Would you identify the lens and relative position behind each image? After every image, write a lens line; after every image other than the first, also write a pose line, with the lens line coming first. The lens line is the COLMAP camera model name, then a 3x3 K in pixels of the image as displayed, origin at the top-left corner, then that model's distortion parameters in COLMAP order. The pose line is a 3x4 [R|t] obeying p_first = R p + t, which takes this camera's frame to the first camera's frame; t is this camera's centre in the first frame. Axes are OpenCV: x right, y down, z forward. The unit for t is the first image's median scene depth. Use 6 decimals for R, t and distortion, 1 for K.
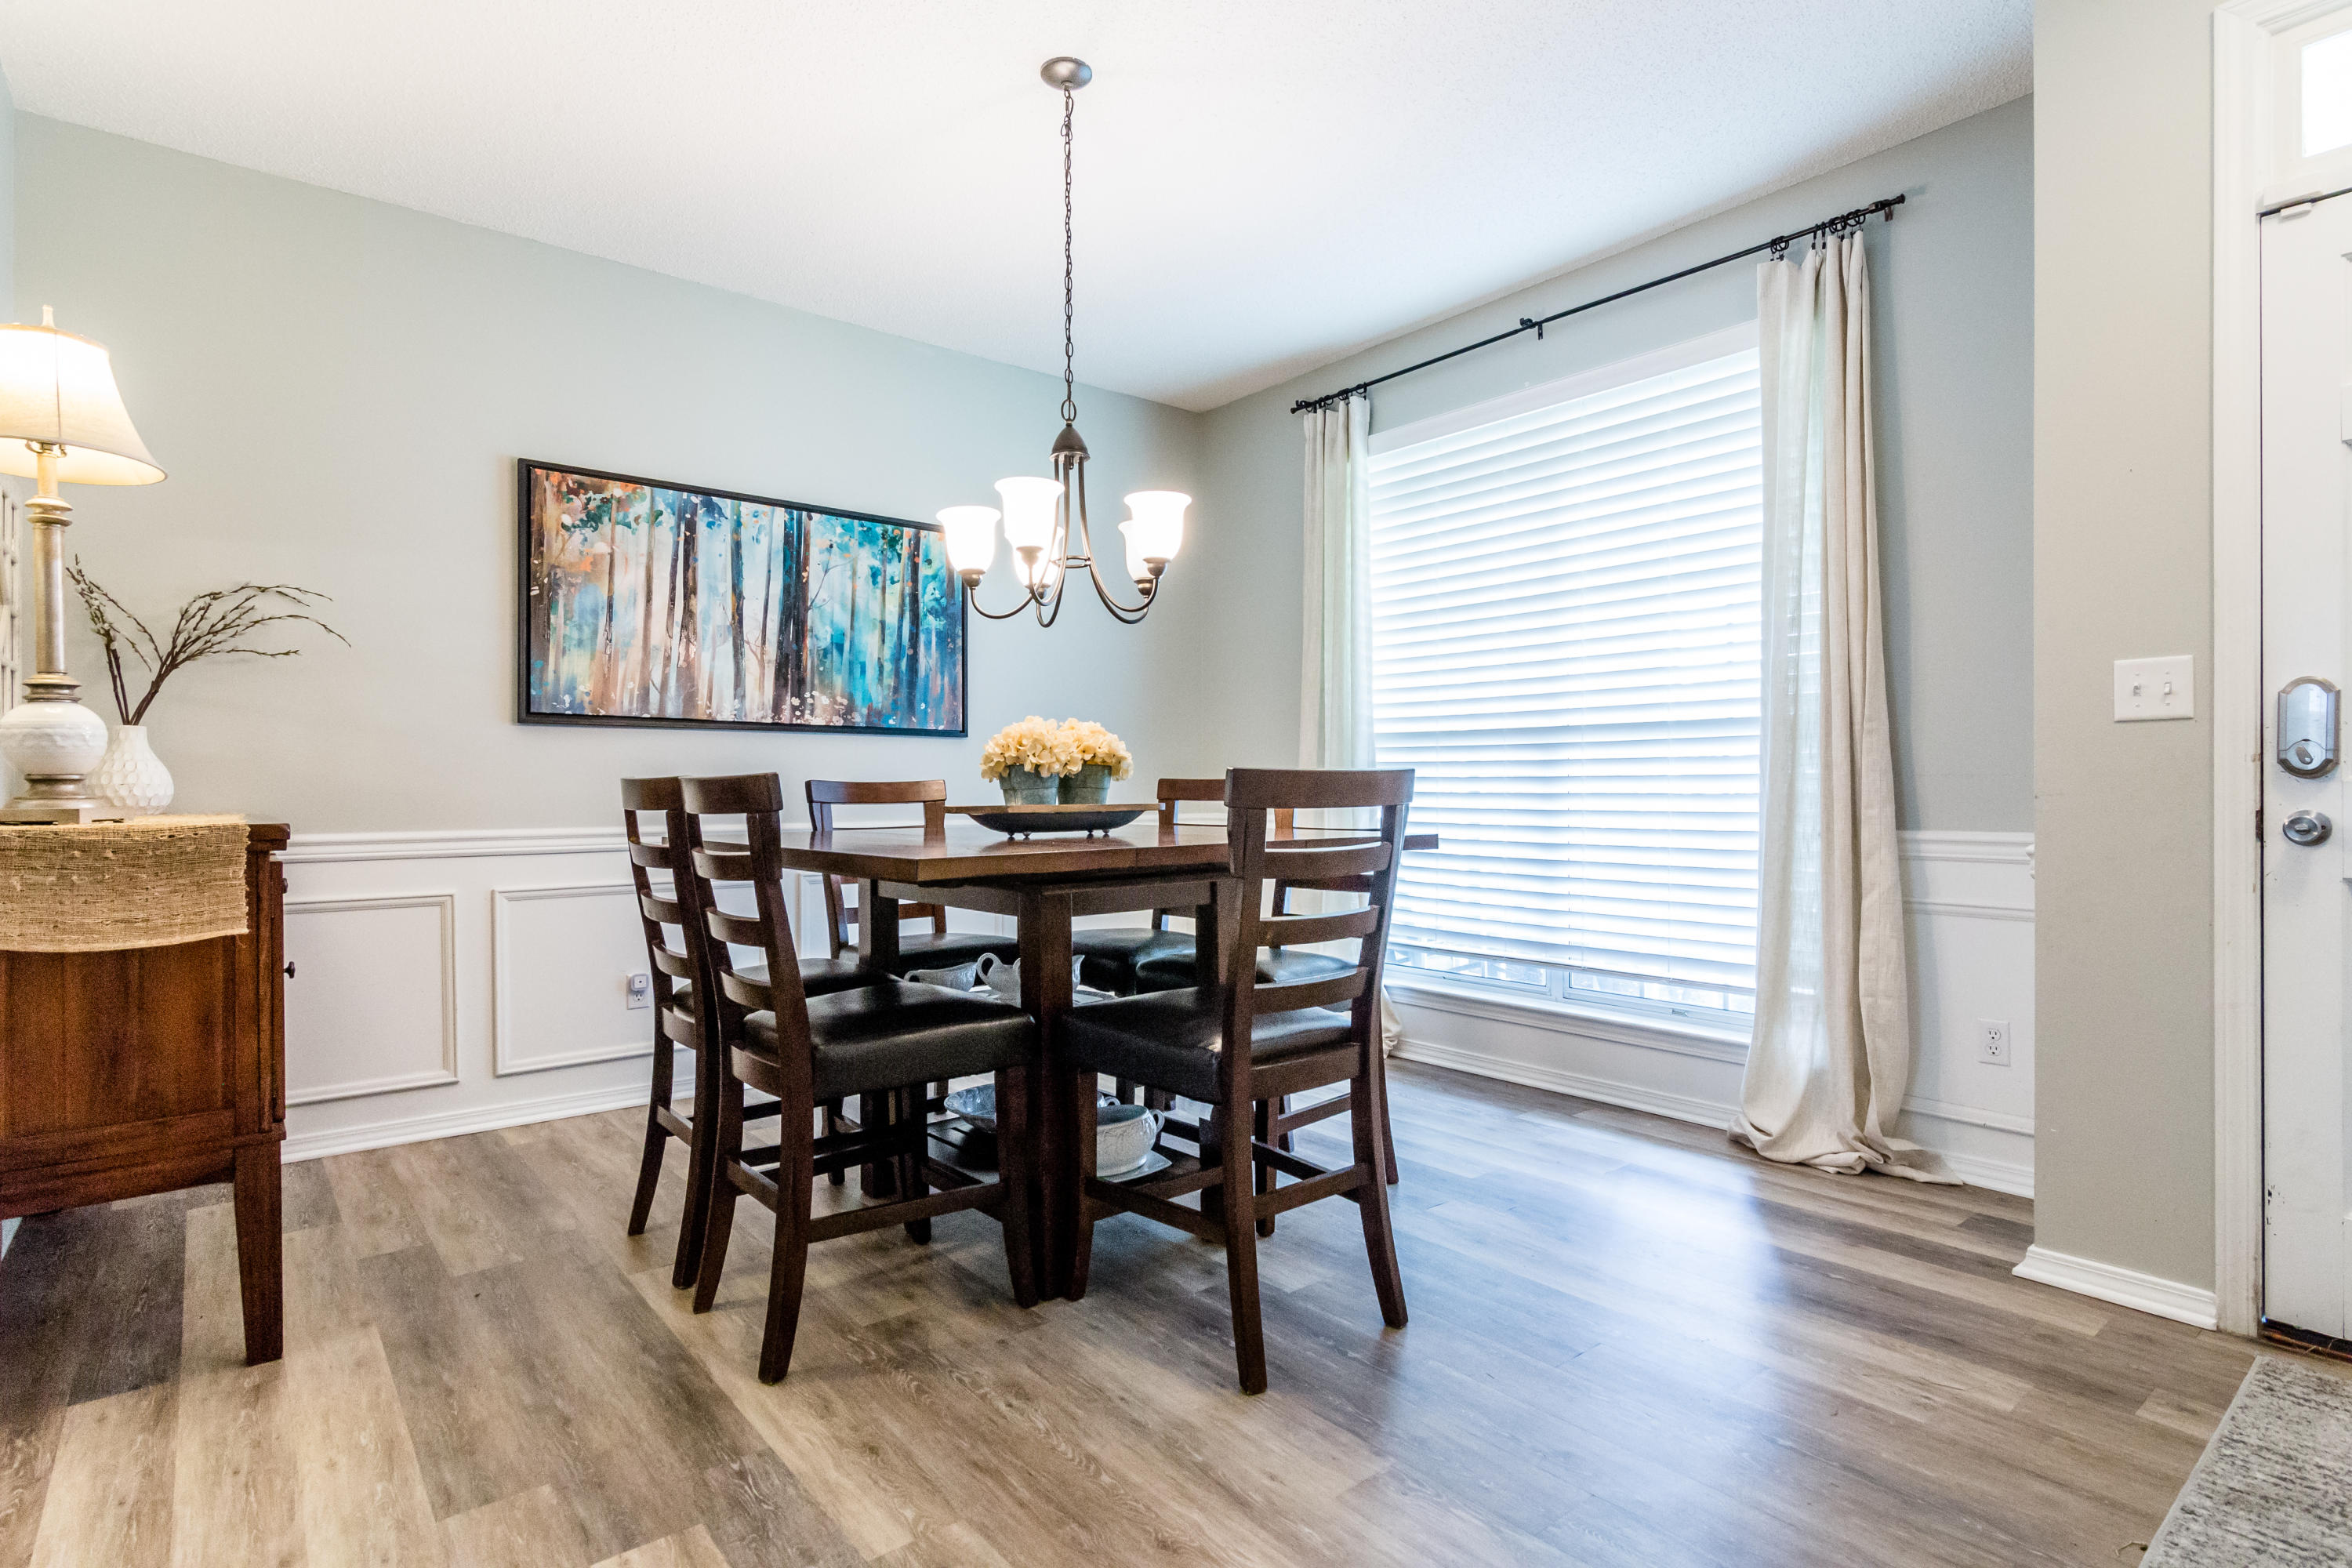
lens RADIAL K [[1156.0, 0, 1188.3], [0, 1156.0, 808.9], [0, 0, 1]] dist [0.002484, -0.001733]
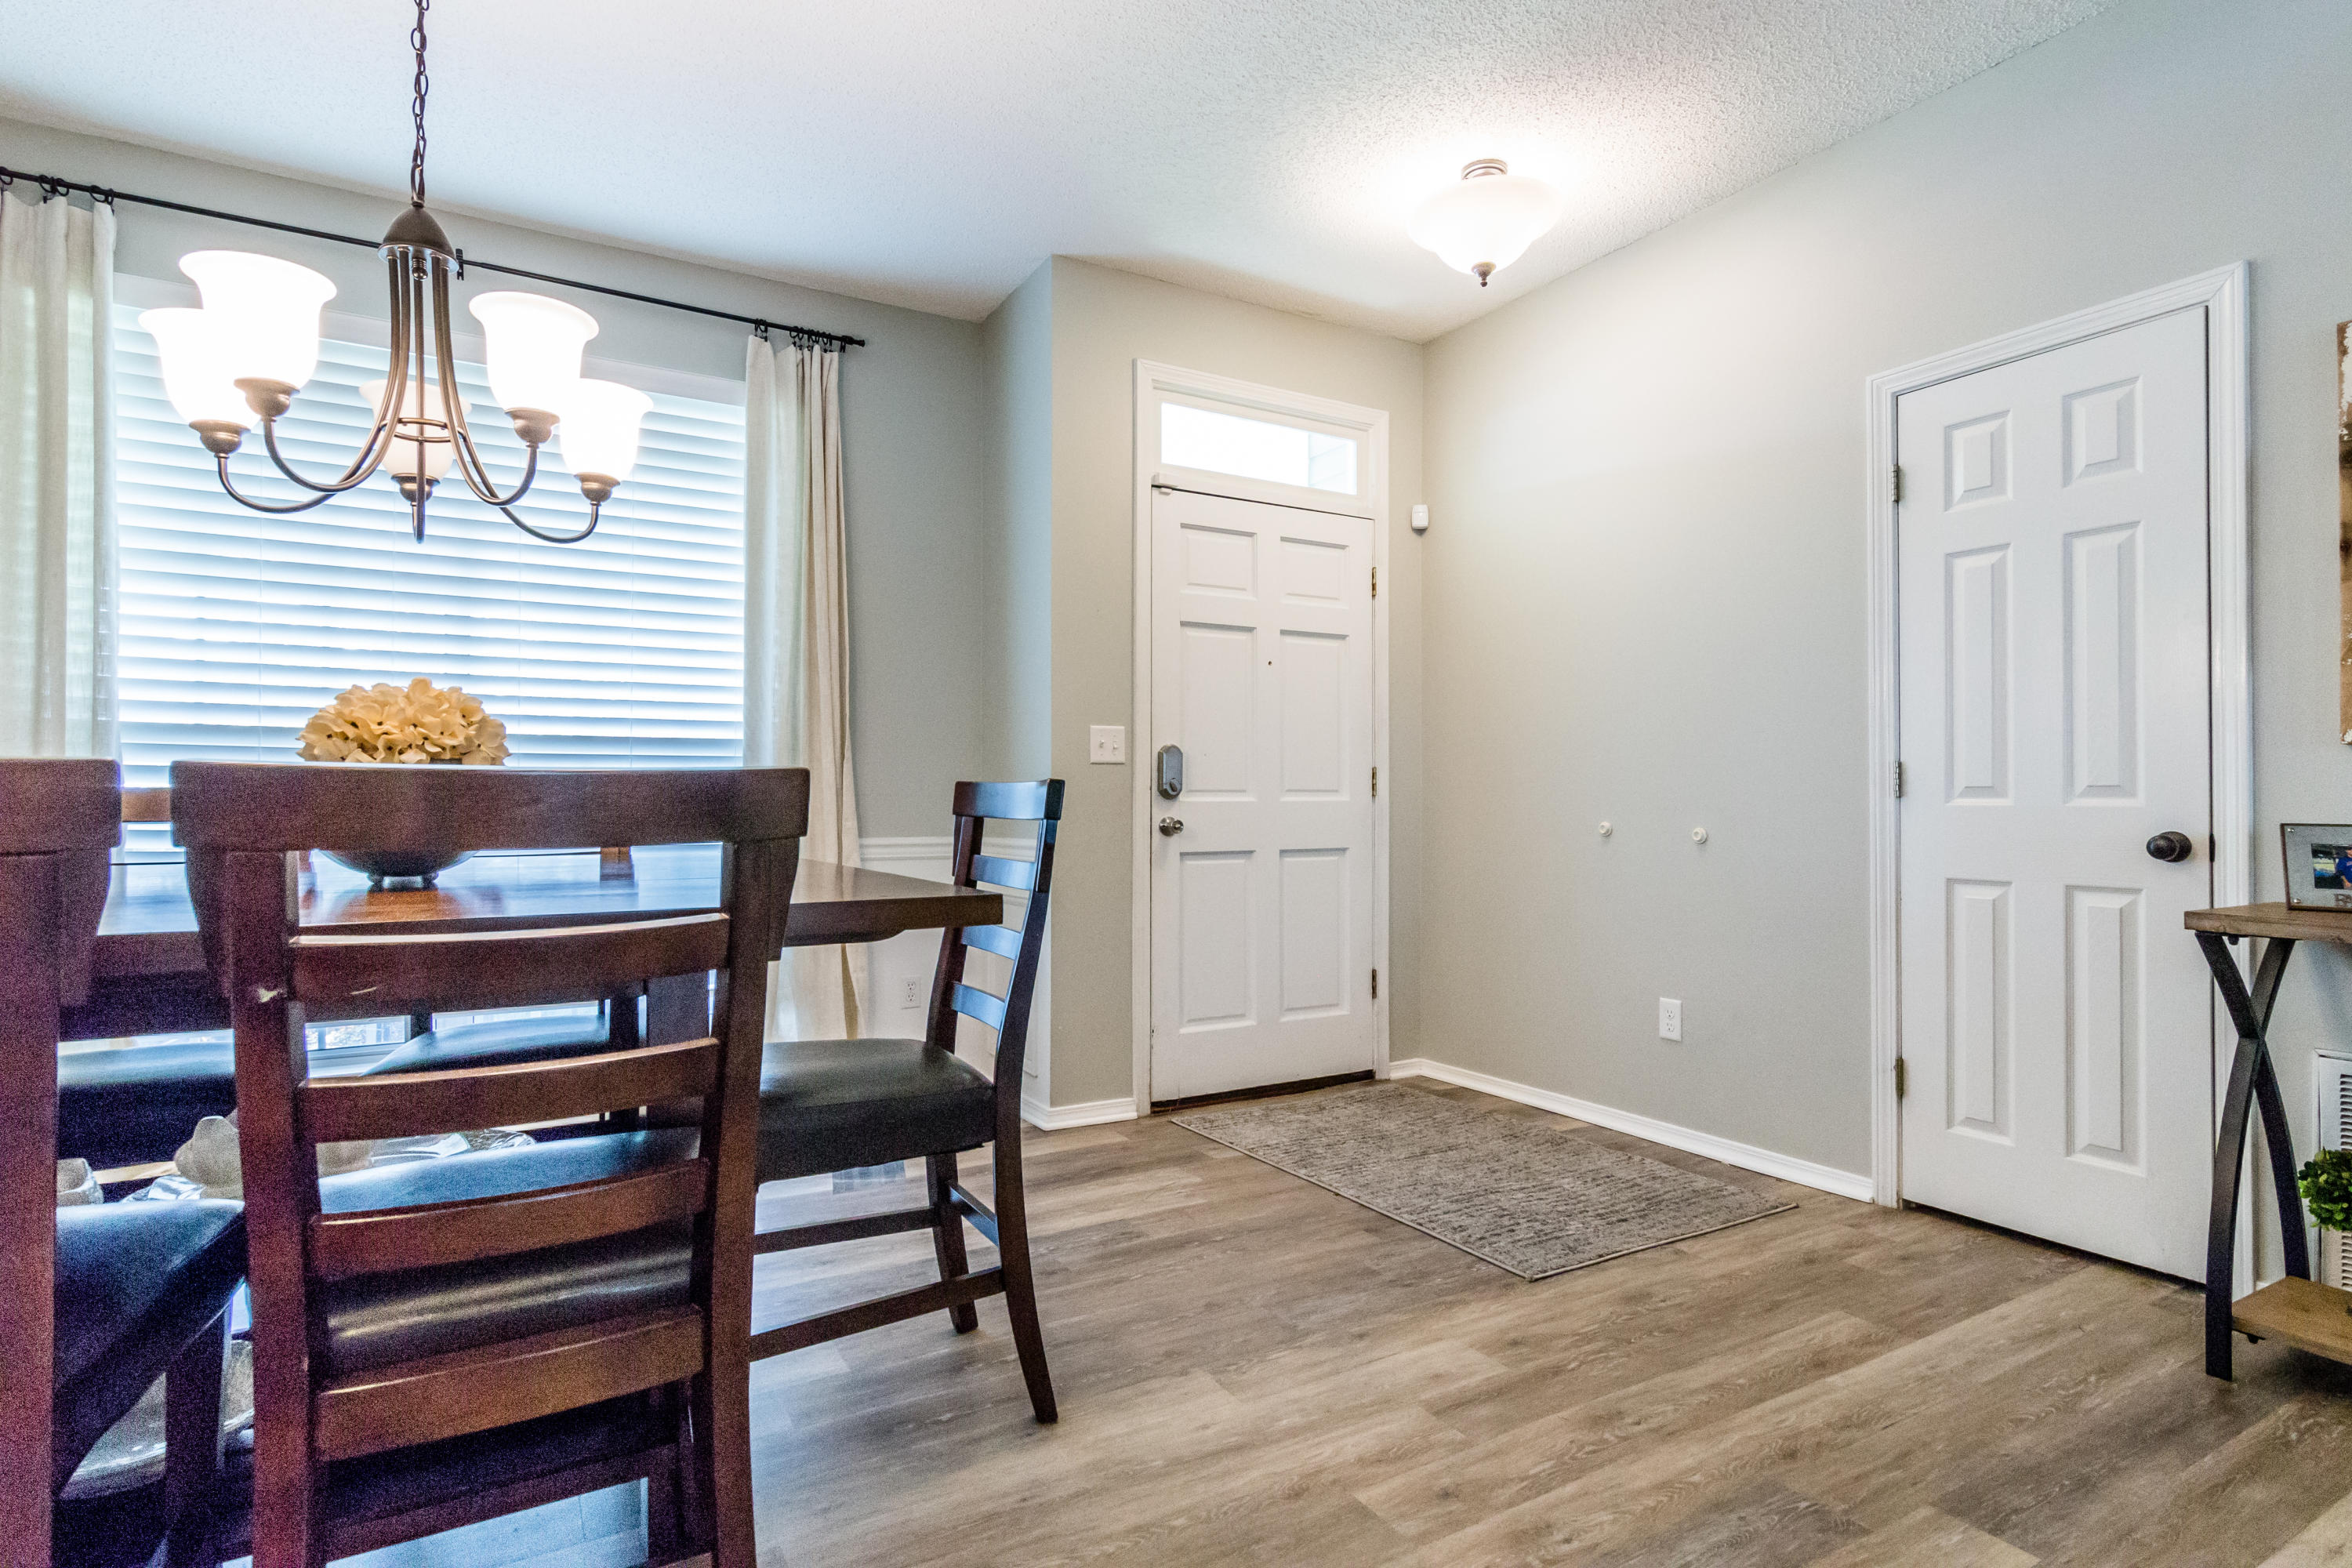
lens RADIAL K [[1156.0, 0, 1113.4], [0, 1156.0, 803.6], [0, 0, 1]] dist [0.002484, -0.001733]
pose [[0.203204, 0.005287, 0.979122, -0.528305], [0.016041, 0.999833, -0.008728, -0.003019], [-0.979005, 0.017479, 0.203085, 0.439573]]
